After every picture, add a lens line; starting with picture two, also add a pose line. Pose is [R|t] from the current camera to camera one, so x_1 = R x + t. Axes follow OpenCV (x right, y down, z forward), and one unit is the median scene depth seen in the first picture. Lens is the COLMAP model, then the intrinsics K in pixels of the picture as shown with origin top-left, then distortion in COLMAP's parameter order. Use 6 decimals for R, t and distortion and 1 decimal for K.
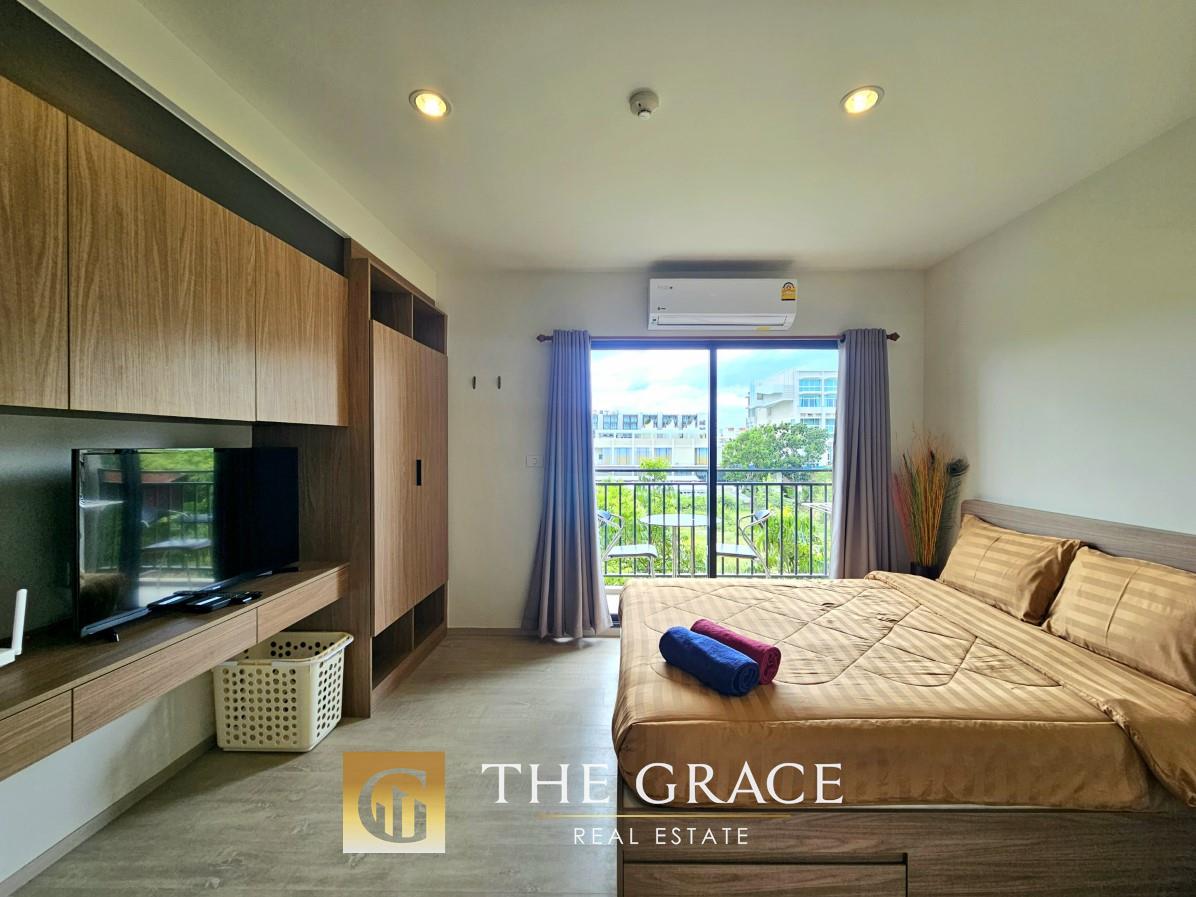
lens RADIAL K [[502.4, 0, 621.7], [0, 502.4, 446.3], [0, 0, 1]] dist [-0.002460, -0.000337]
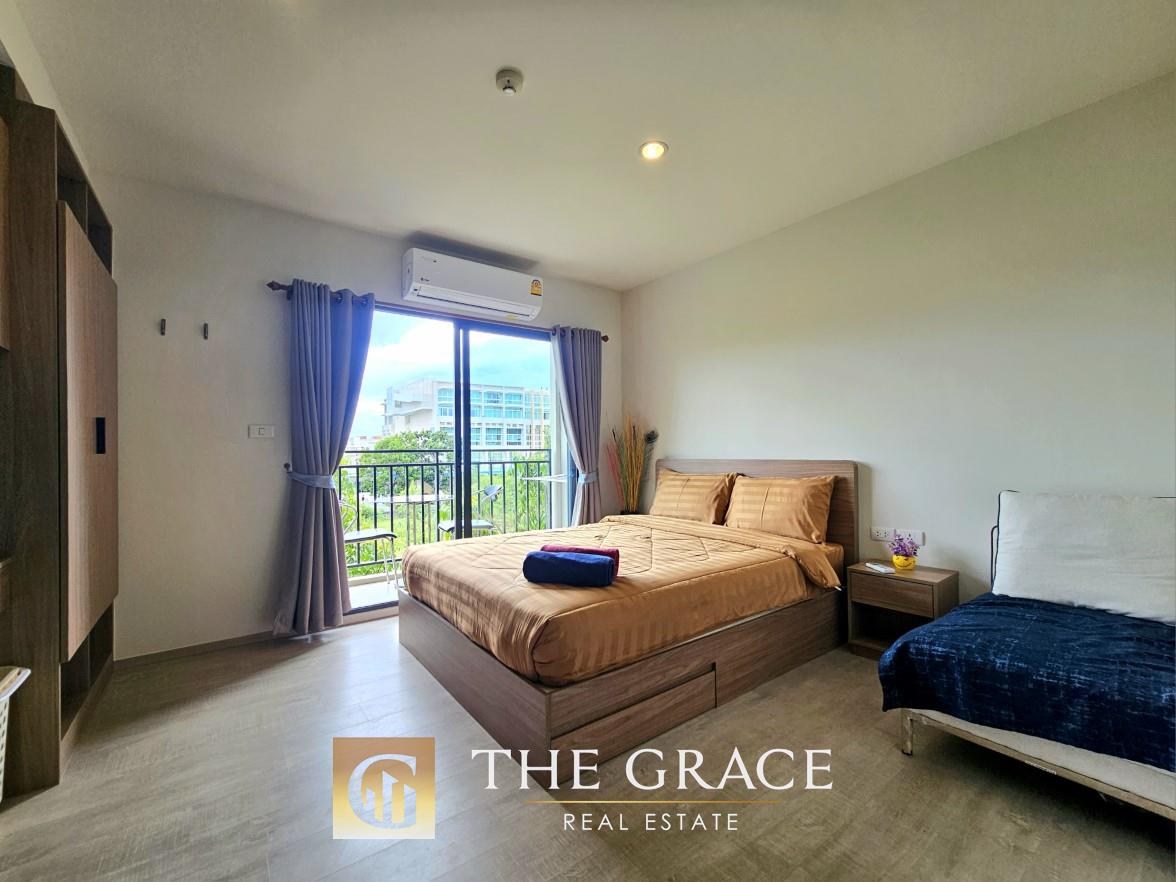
lens RADIAL K [[494.5, 0, 588.4], [0, 494.5, 447.2], [0, 0, 1]] dist [0.000661, 0.000059]
pose [[0.794424, 0.002720, 0.607357, -0.363444], [0.009259, 0.999820, -0.016589, 0.111995], [-0.607292, 0.018803, 0.794256, 0.027645]]
